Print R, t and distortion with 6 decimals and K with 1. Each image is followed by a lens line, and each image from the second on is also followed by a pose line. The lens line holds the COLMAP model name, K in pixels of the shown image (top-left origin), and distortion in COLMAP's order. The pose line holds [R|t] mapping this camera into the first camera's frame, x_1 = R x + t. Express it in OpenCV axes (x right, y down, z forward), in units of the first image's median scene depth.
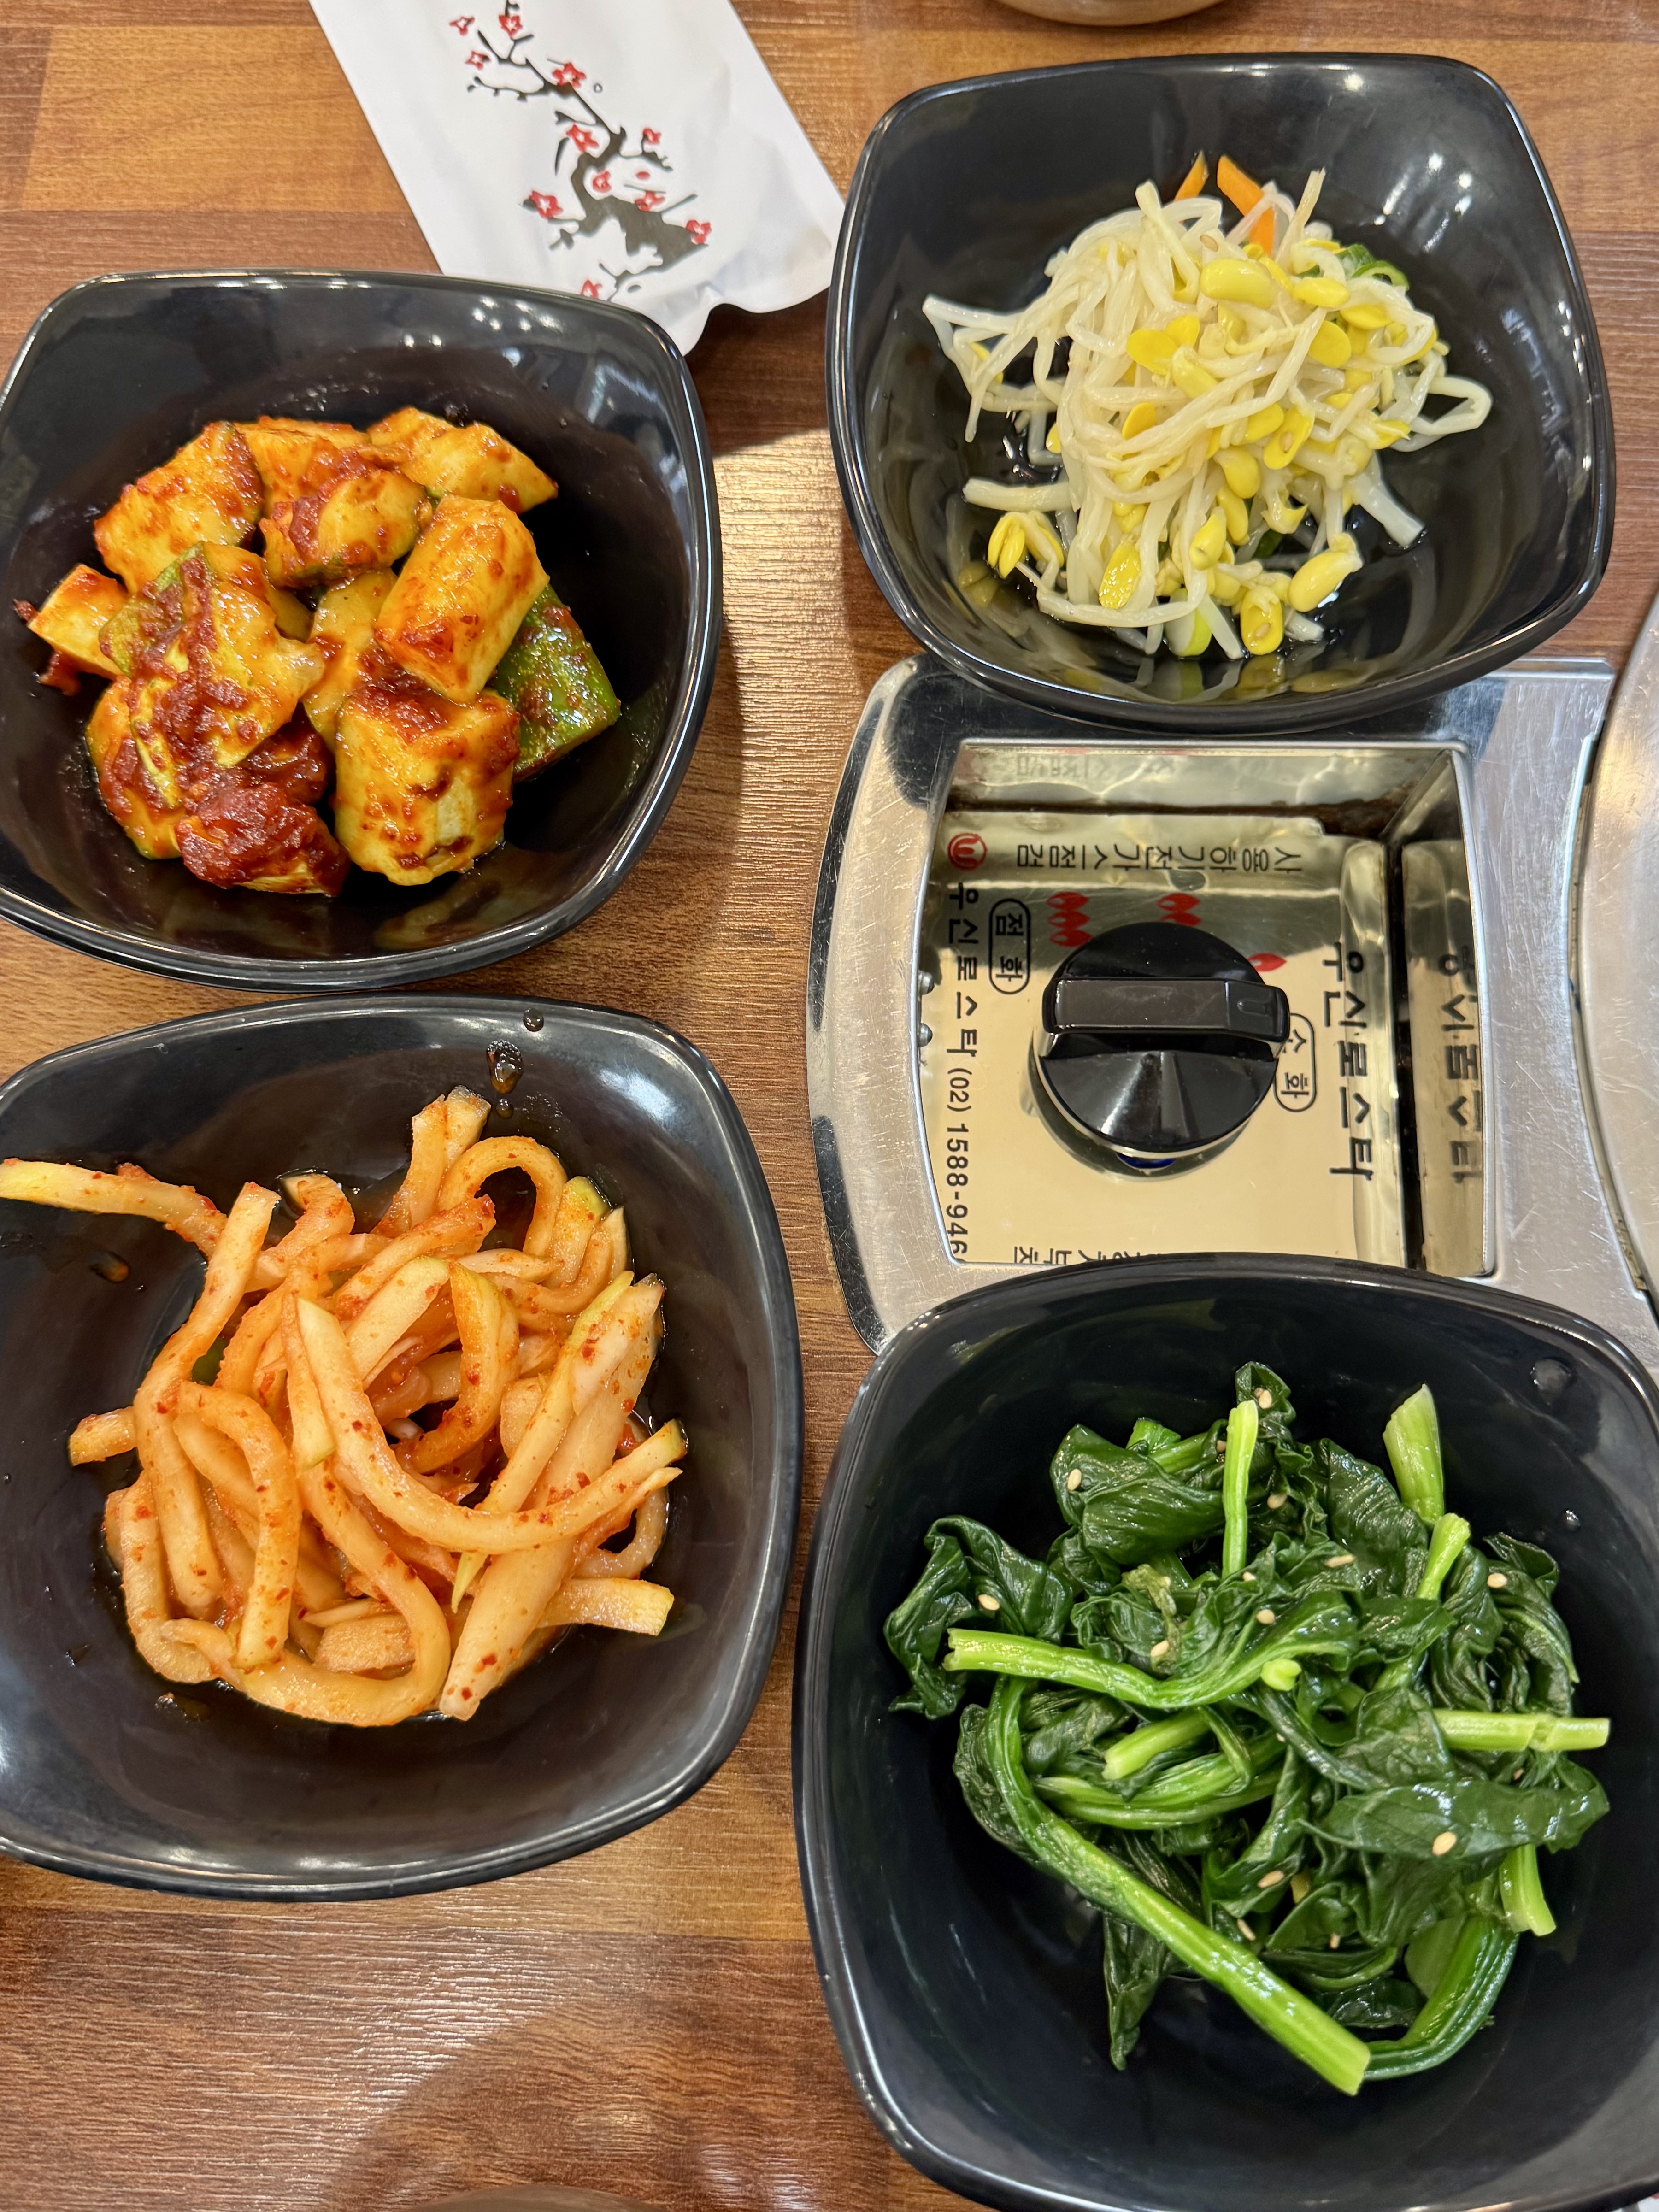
lens RADIAL K [[1550.4, 0, 825.8], [0, 1550.4, 1108.4], [0, 0, 1]] dist [0.006541, 0.002013]
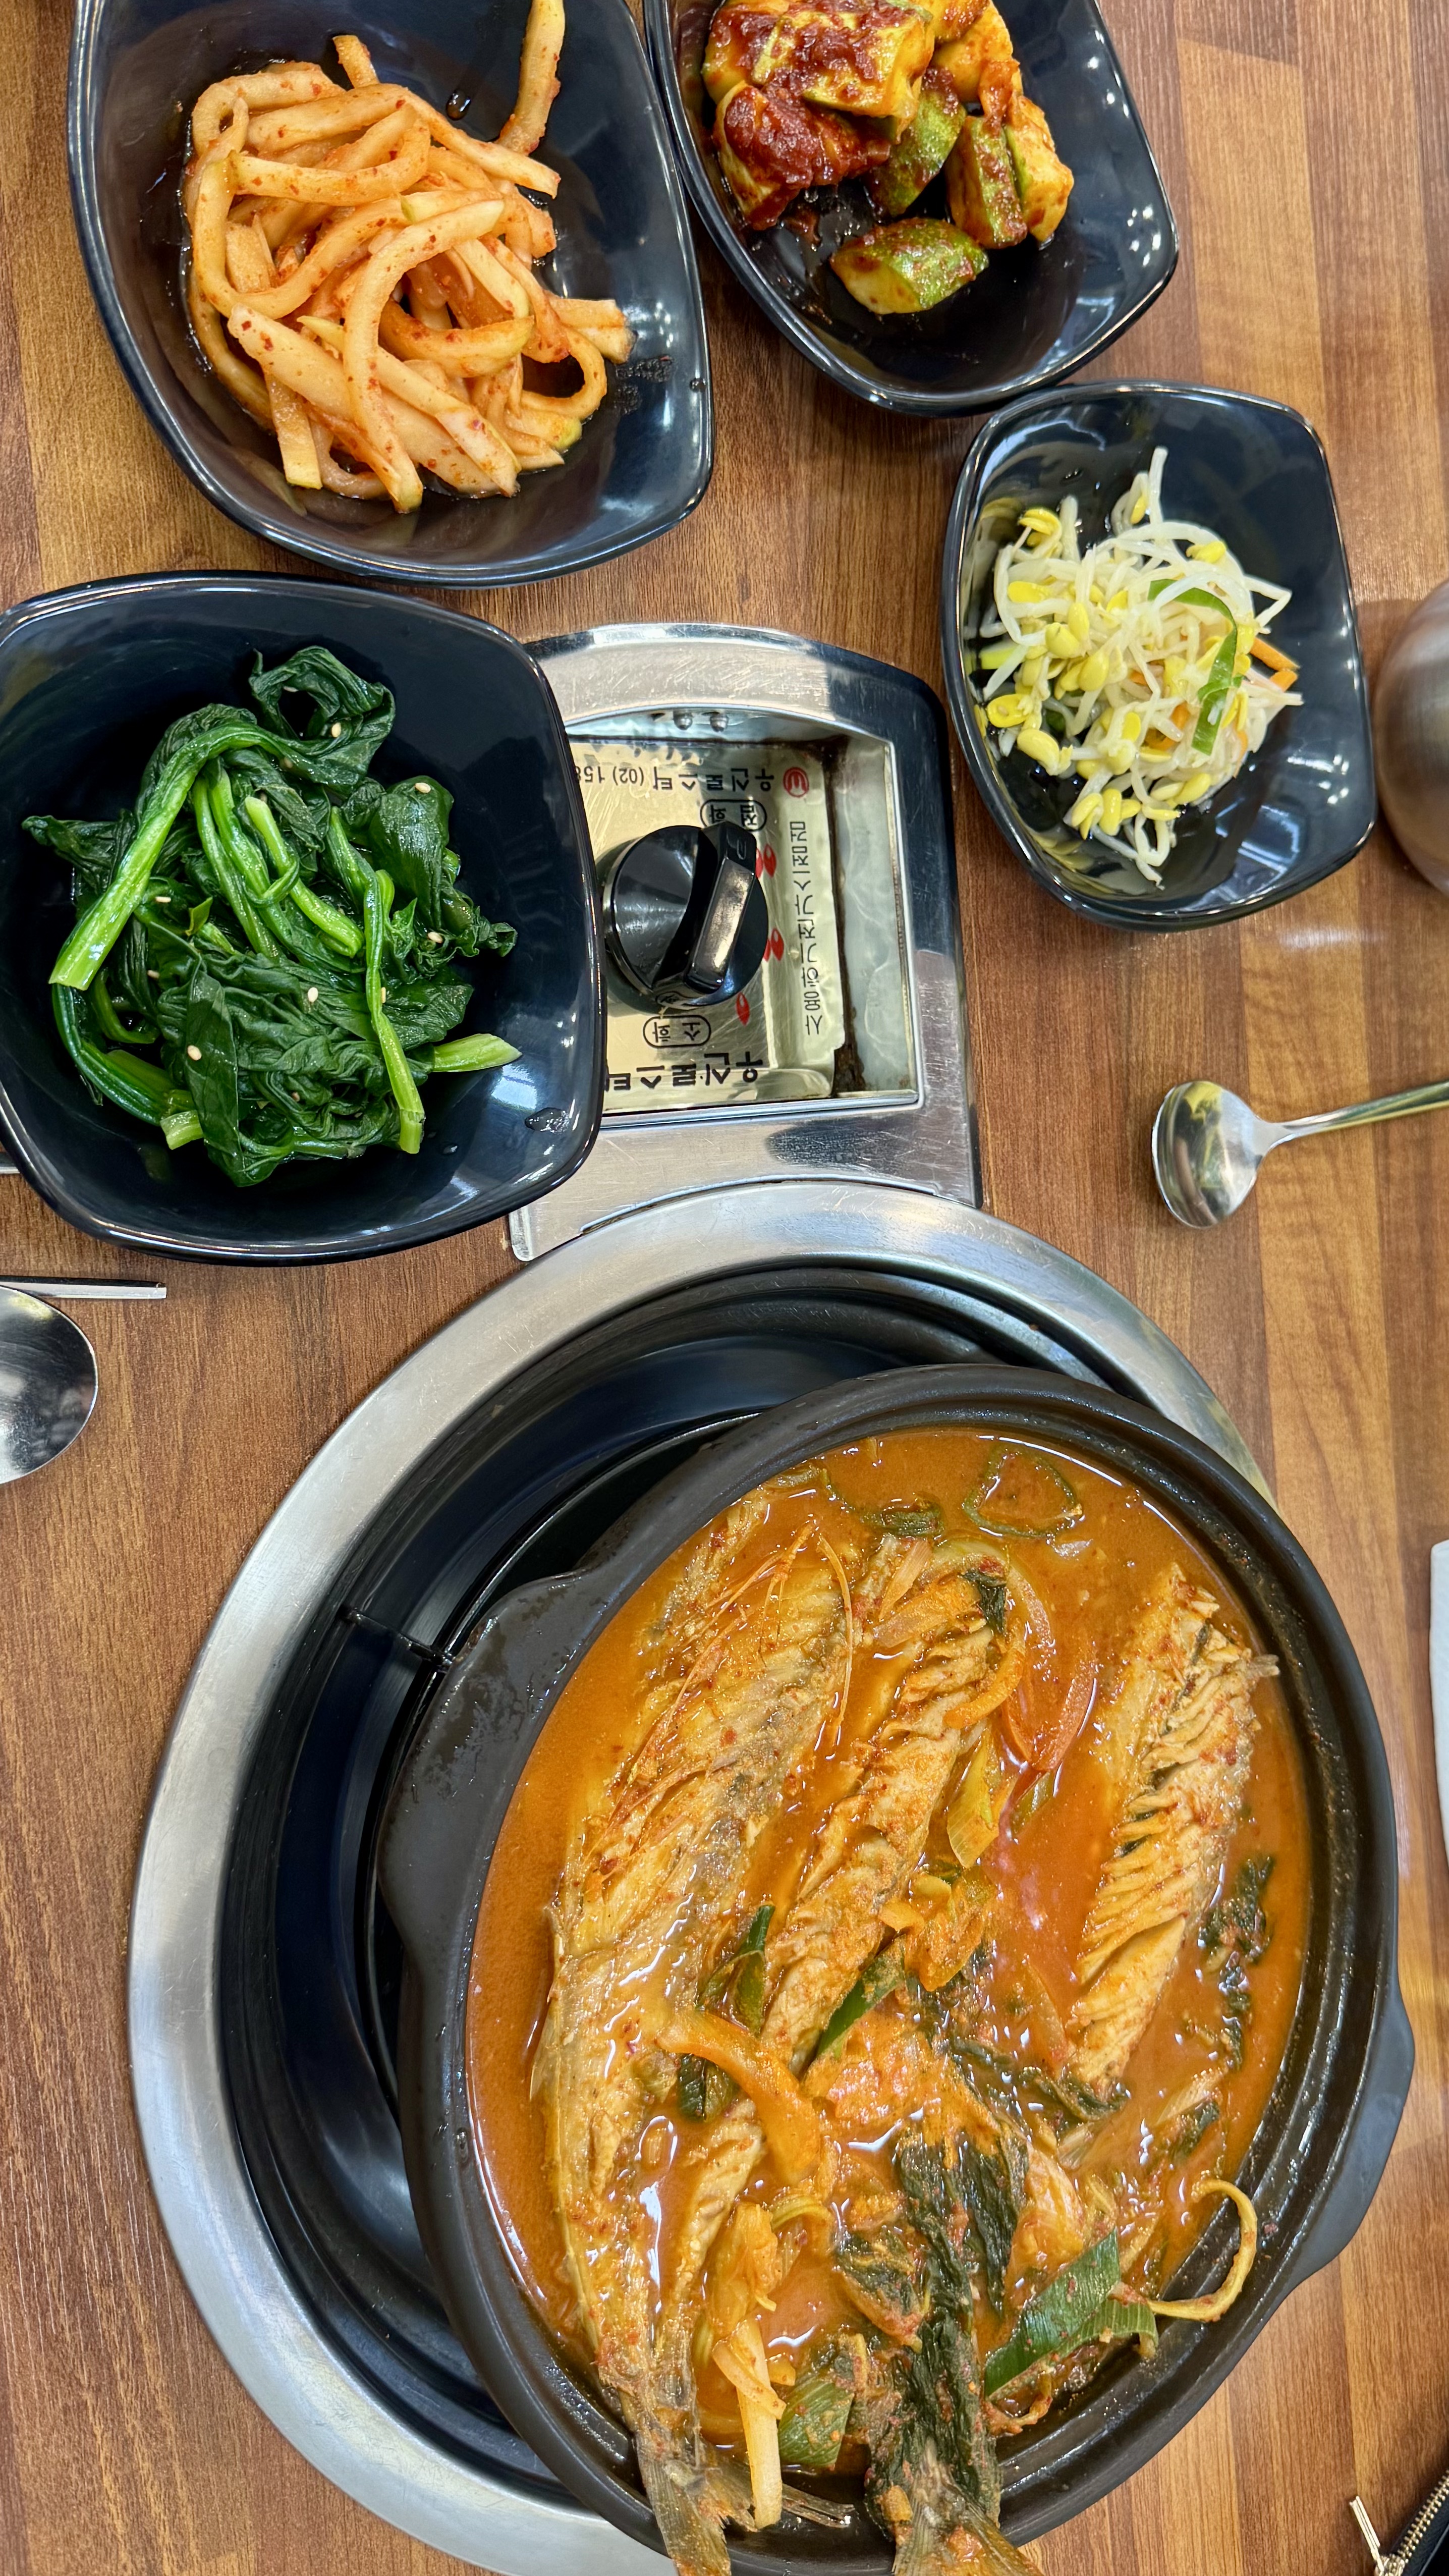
lens RADIAL K [[1772.4, 0, 725.9], [0, 1772.4, 1289.9], [0, 0, 1]] dist [0.001657, -0.001431]
pose [[0.109608, 0.985991, 0.125730, 0.446436], [-0.966208, 0.135380, -0.219350, 0.397385], [-0.233299, -0.097439, 0.967511, -0.699214]]
